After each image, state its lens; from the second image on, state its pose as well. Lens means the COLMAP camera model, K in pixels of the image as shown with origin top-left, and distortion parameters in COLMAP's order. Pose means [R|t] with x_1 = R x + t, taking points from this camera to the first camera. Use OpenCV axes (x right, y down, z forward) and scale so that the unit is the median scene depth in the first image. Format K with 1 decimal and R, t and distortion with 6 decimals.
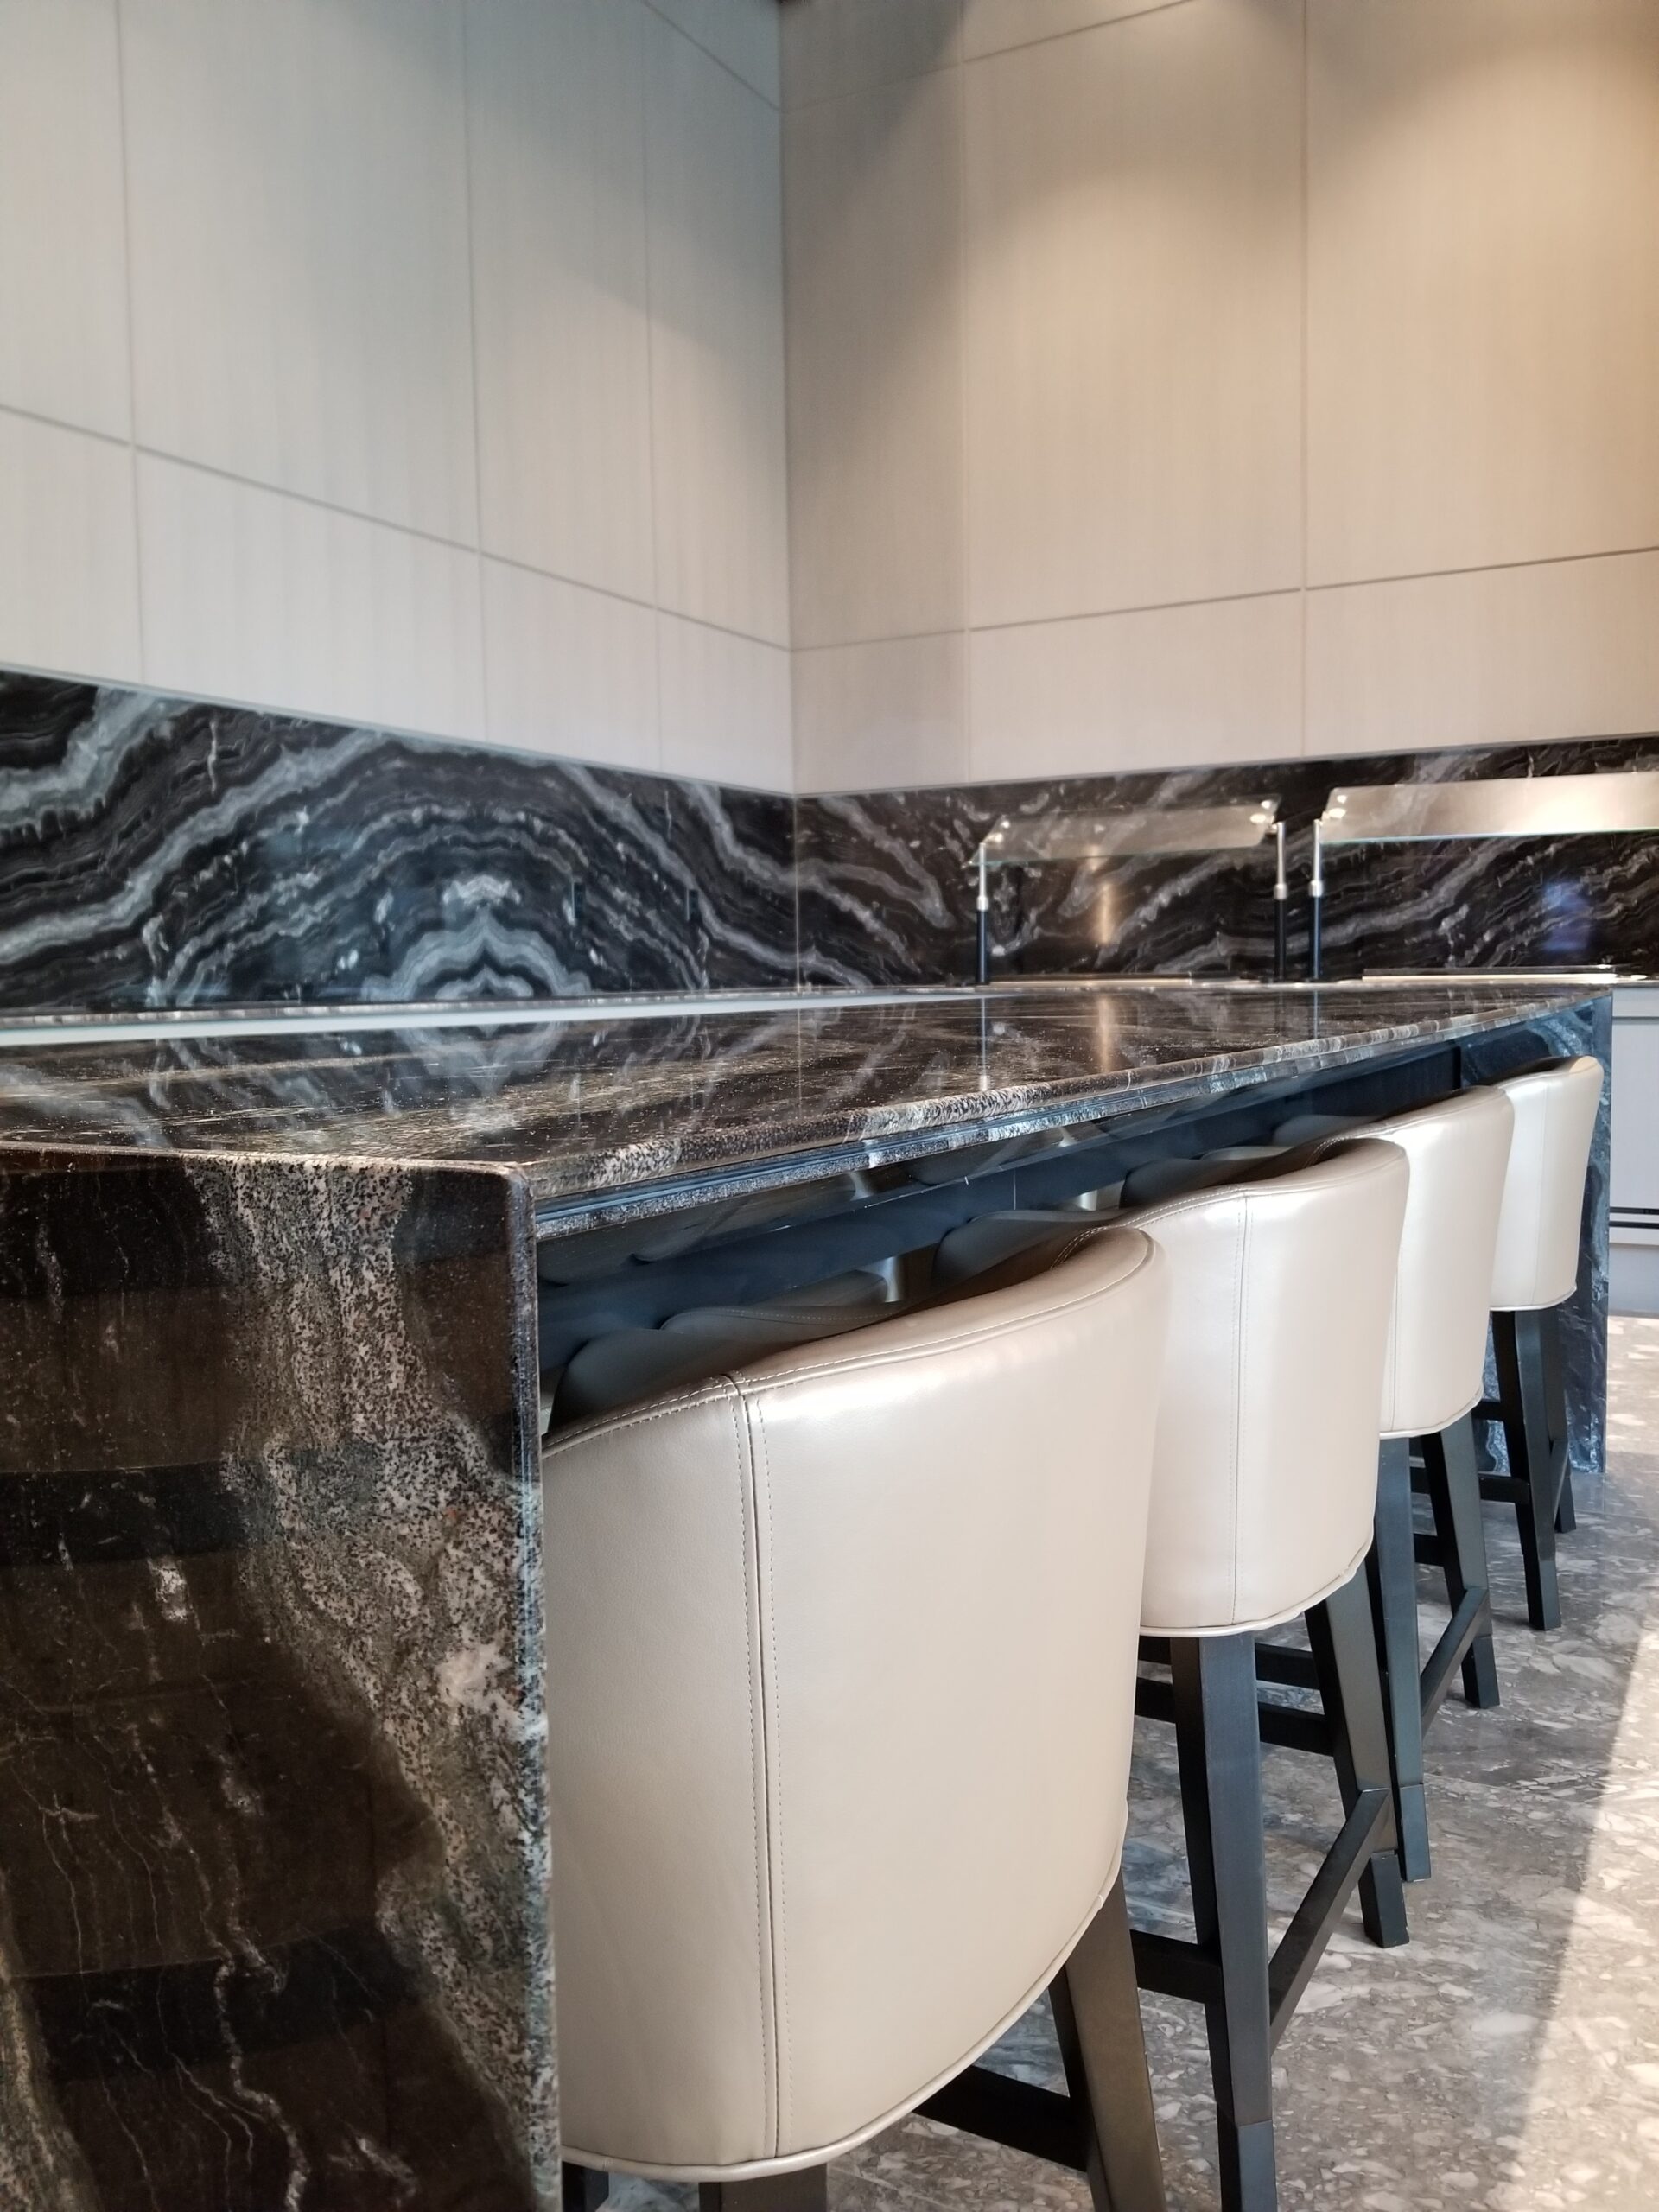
lens RADIAL K [[1791.3, 0, 858.8], [0, 1791.3, 1103.6], [0, 0, 1]] dist [0.086592, -0.143628]
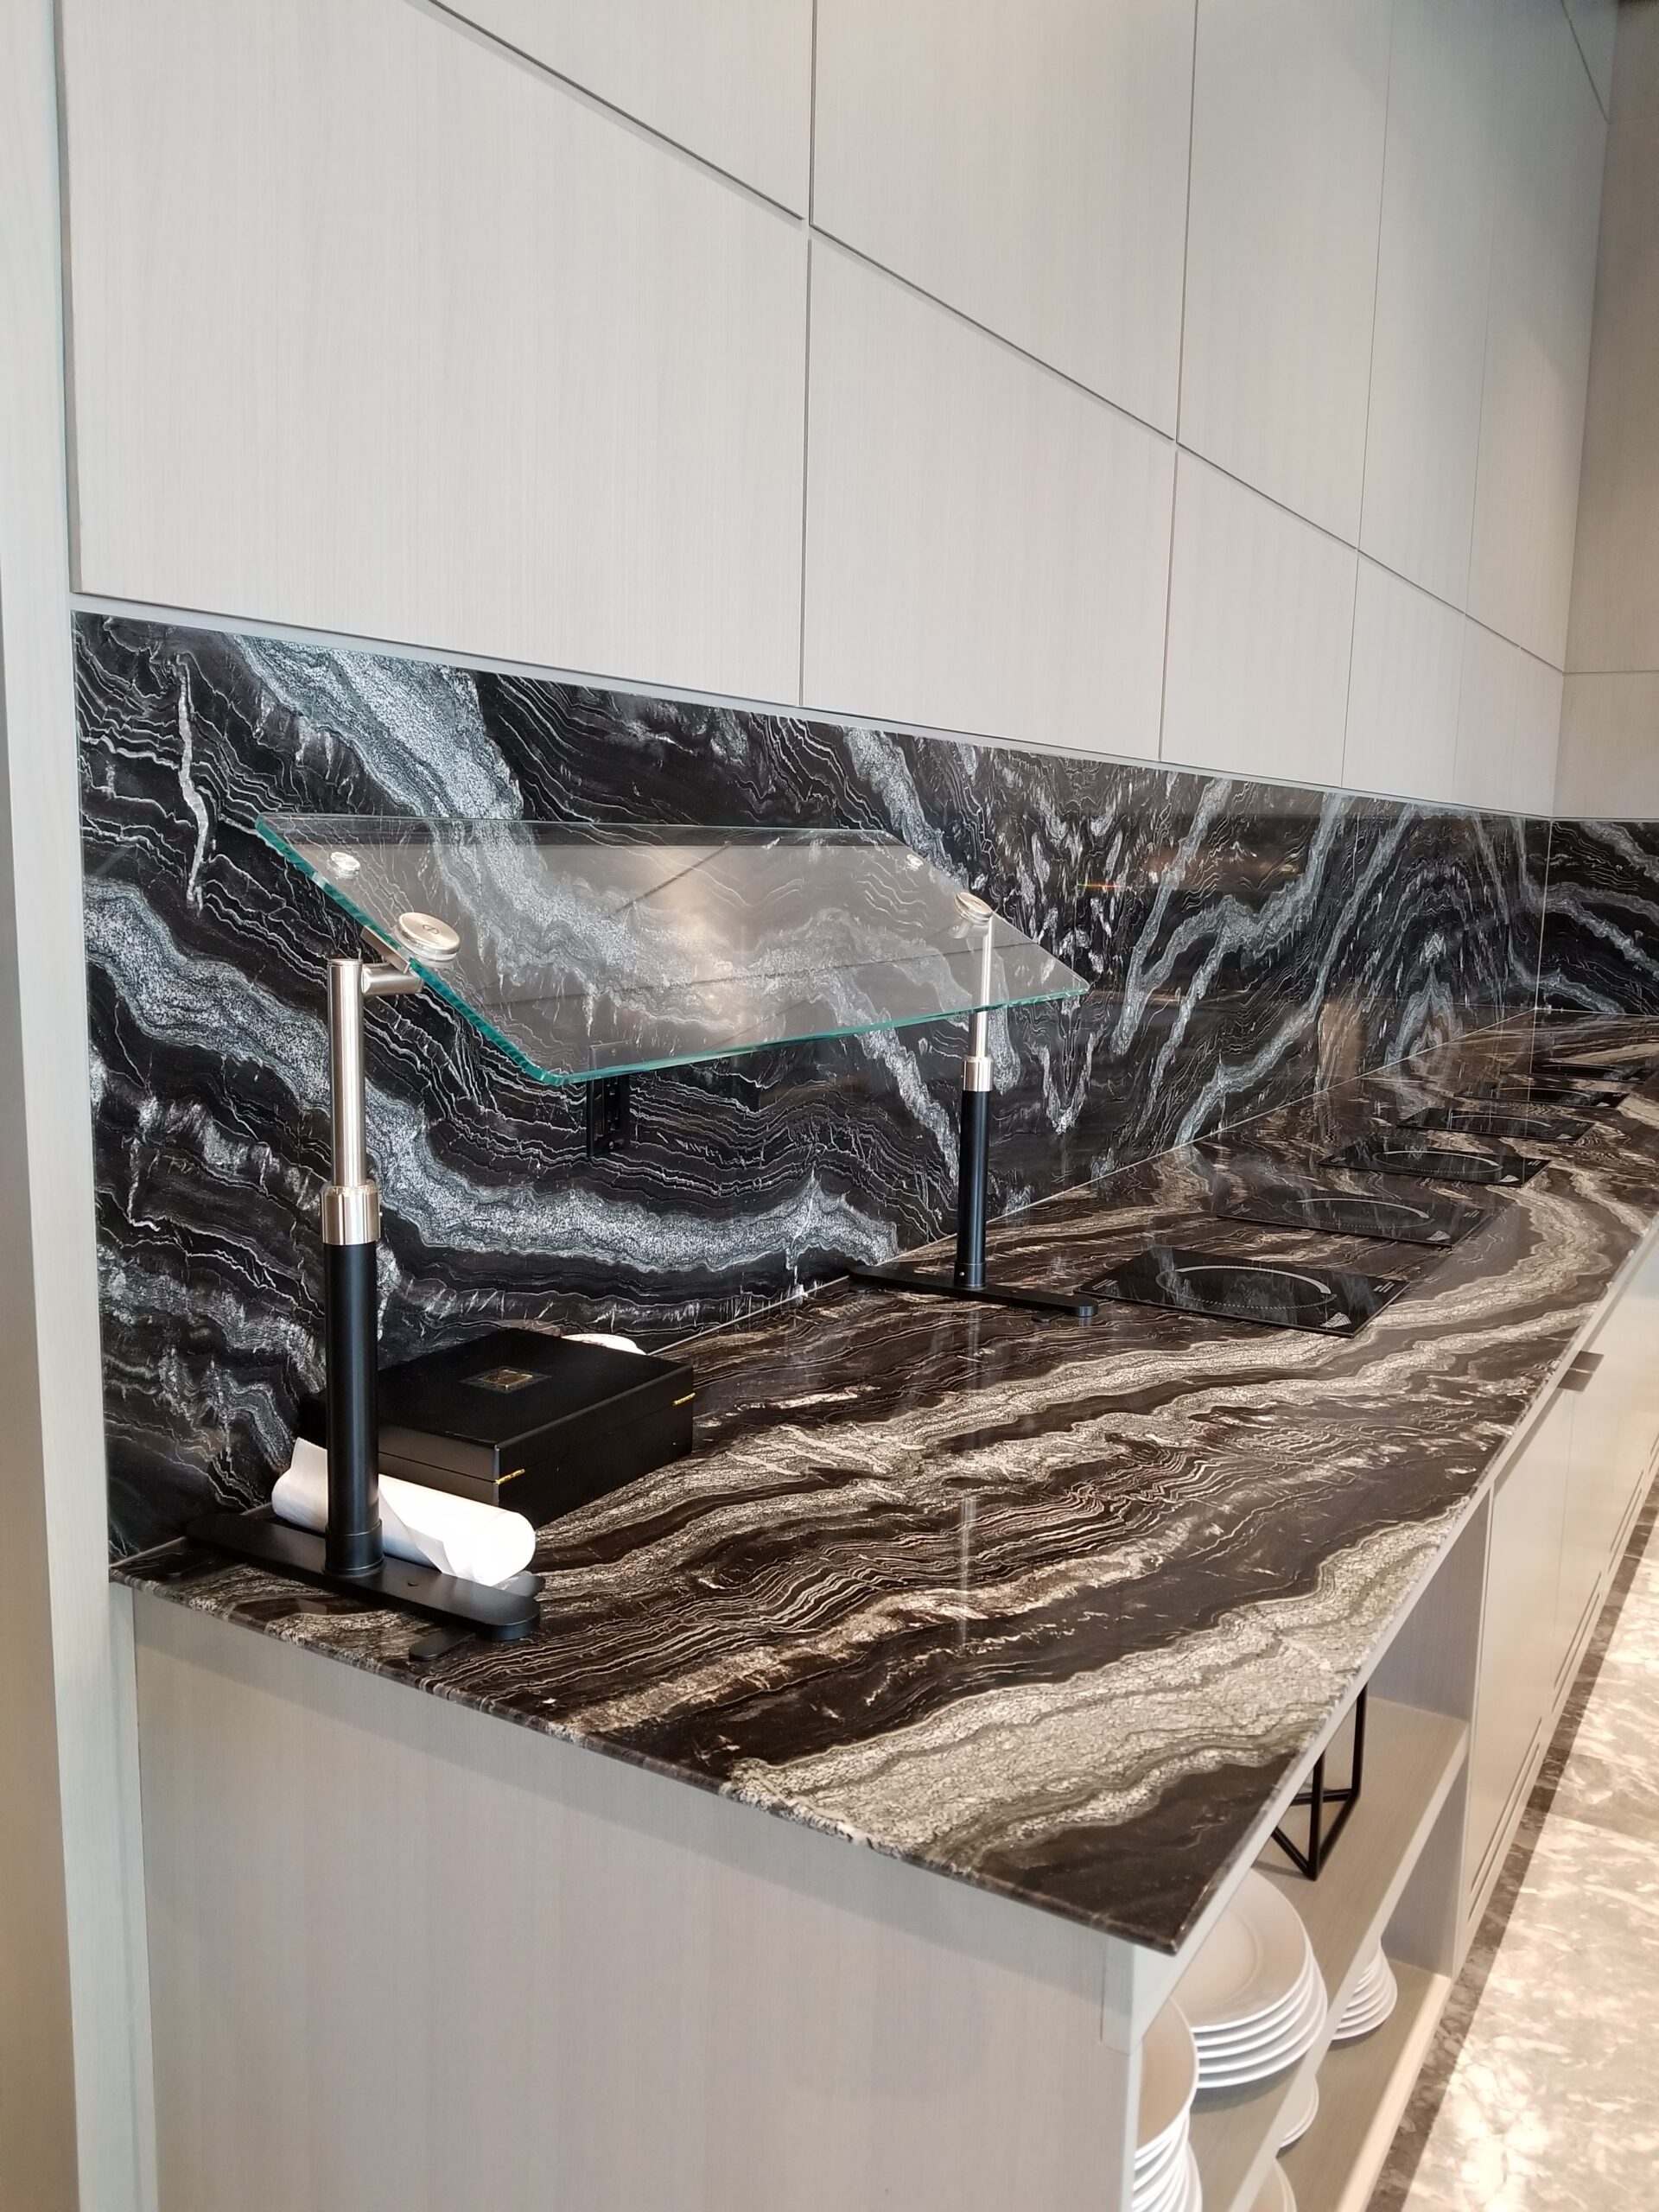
lens RADIAL K [[1780.5, 0, 858.3], [0, 1780.5, 1108.7], [0, 0, 1]] dist [0.111408, -0.236405]
pose [[0.998465, 0.045090, -0.032160, -0.566892], [-0.042577, 0.996276, 0.074973, -0.102214], [0.035420, -0.073489, 0.996667, -0.042893]]
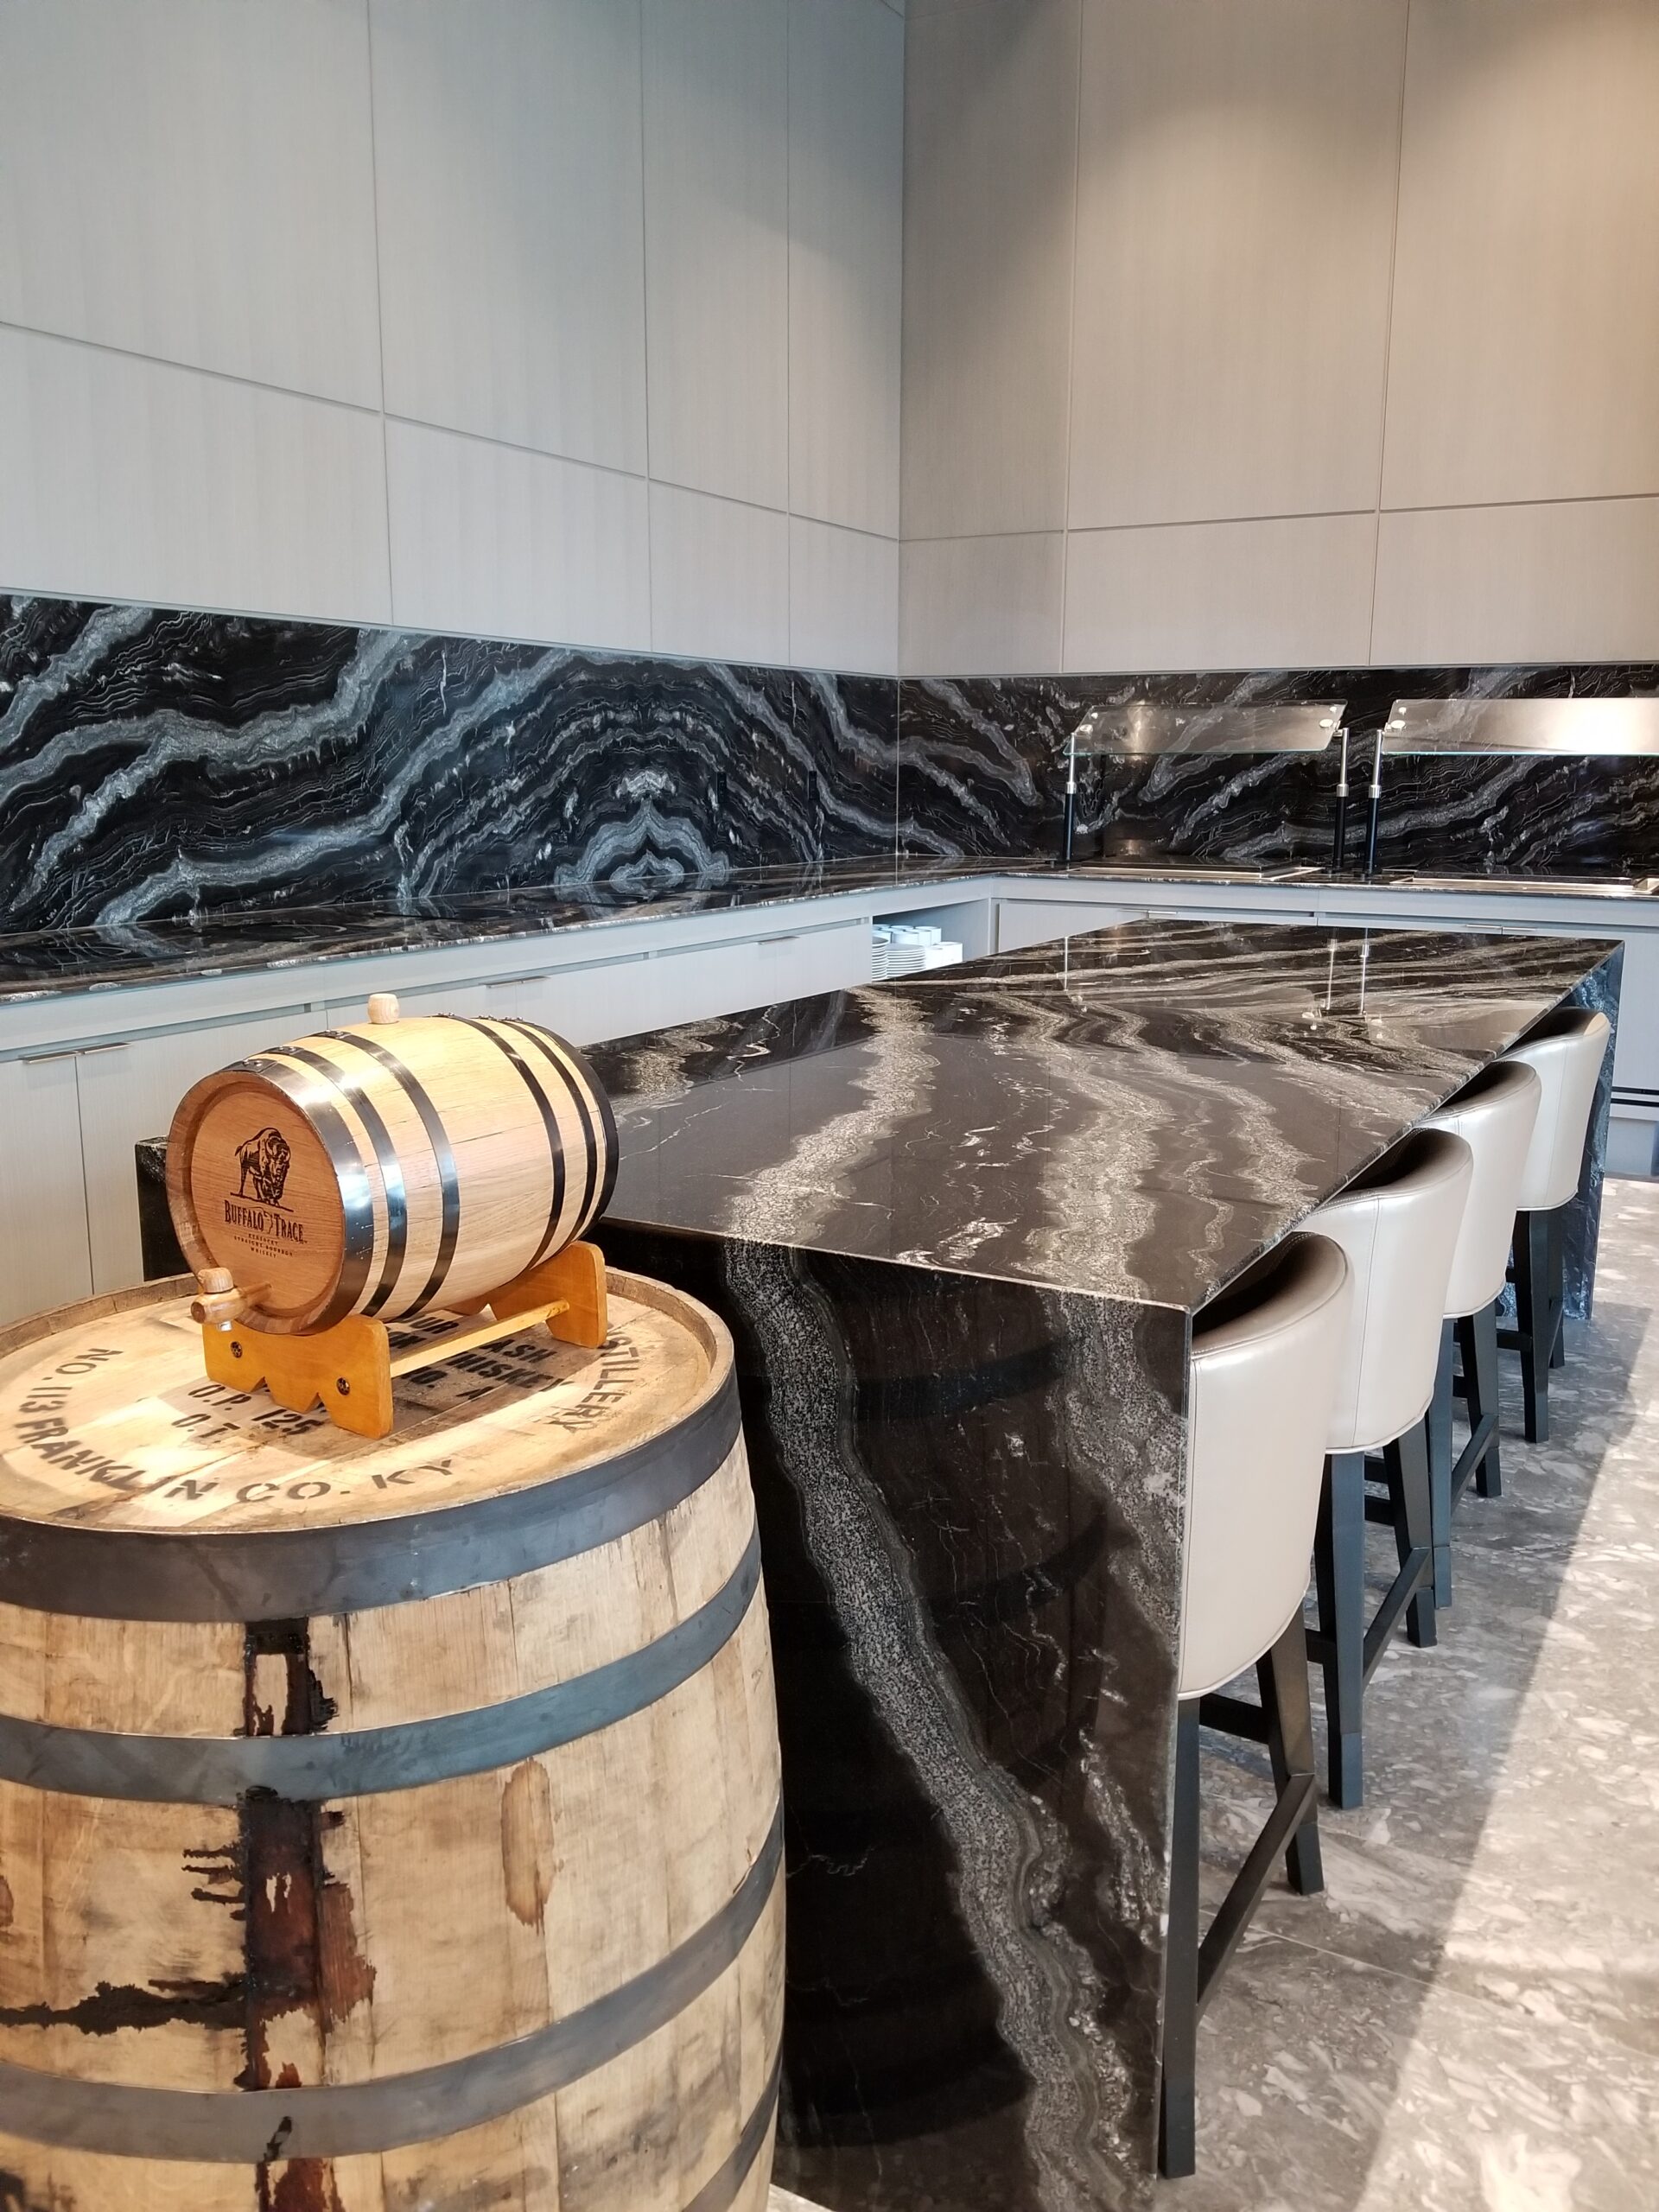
lens RADIAL K [[1780.5, 0, 858.3], [0, 1780.5, 1108.7], [0, 0, 1]] dist [0.111408, -0.236405]
pose [[0.999700, 0.023858, -0.005525, -0.071360], [-0.023021, 0.992467, 0.120330, -0.060582], [0.008354, -0.120166, 0.992719, -0.175491]]
